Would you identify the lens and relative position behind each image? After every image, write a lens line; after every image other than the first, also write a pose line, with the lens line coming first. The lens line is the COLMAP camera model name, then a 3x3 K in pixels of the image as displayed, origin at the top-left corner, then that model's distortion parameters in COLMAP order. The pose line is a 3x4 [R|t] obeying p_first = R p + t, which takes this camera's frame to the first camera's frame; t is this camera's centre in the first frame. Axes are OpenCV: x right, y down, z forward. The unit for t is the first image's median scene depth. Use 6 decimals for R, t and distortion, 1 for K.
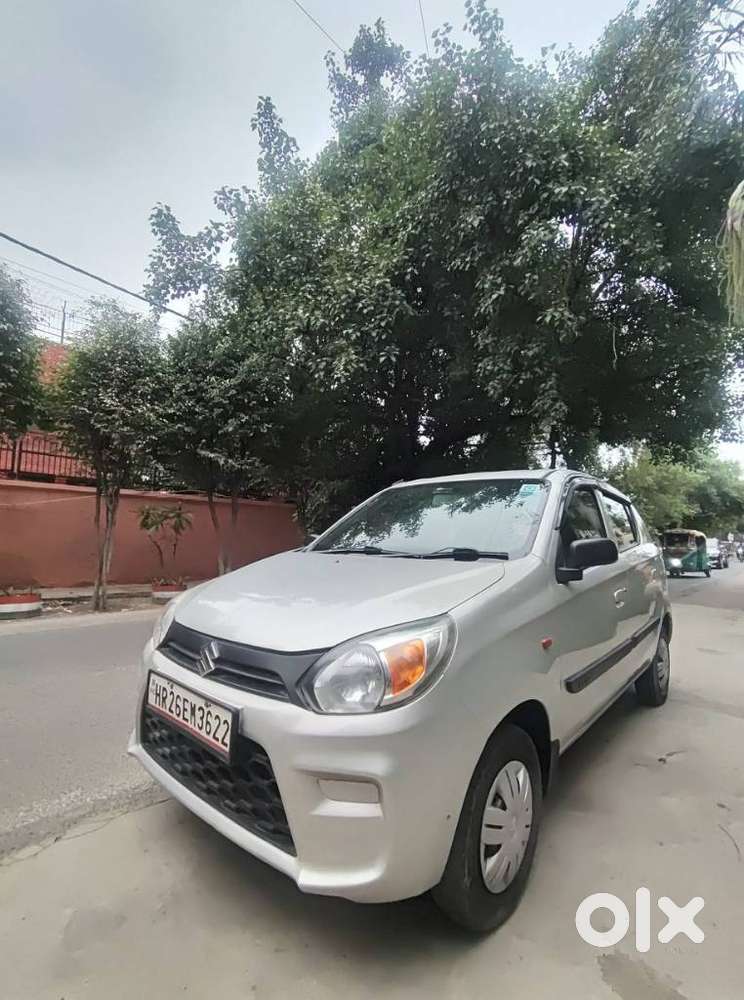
lens RADIAL K [[475.8, 0, 371.9], [0, 475.8, 494.8], [0, 0, 1]] dist [-0.012020, 0.001132]
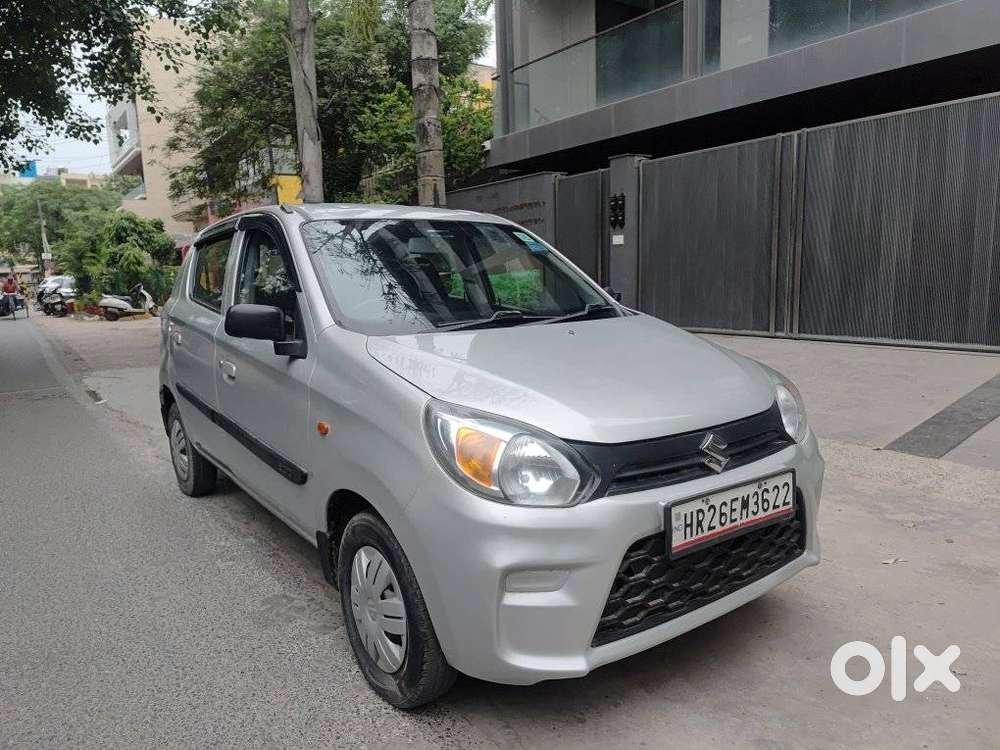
lens RADIAL K [[707.2, 0, 538.3], [0, 707.2, 376.6], [0, 0, 1]] dist [0.001874, 0.002757]
pose [[0.195234, -0.166445, 0.966530, -0.294398], [-0.061057, 0.981520, 0.181360, 0.000961], [-0.978854, -0.094421, 0.181463, 0.201662]]
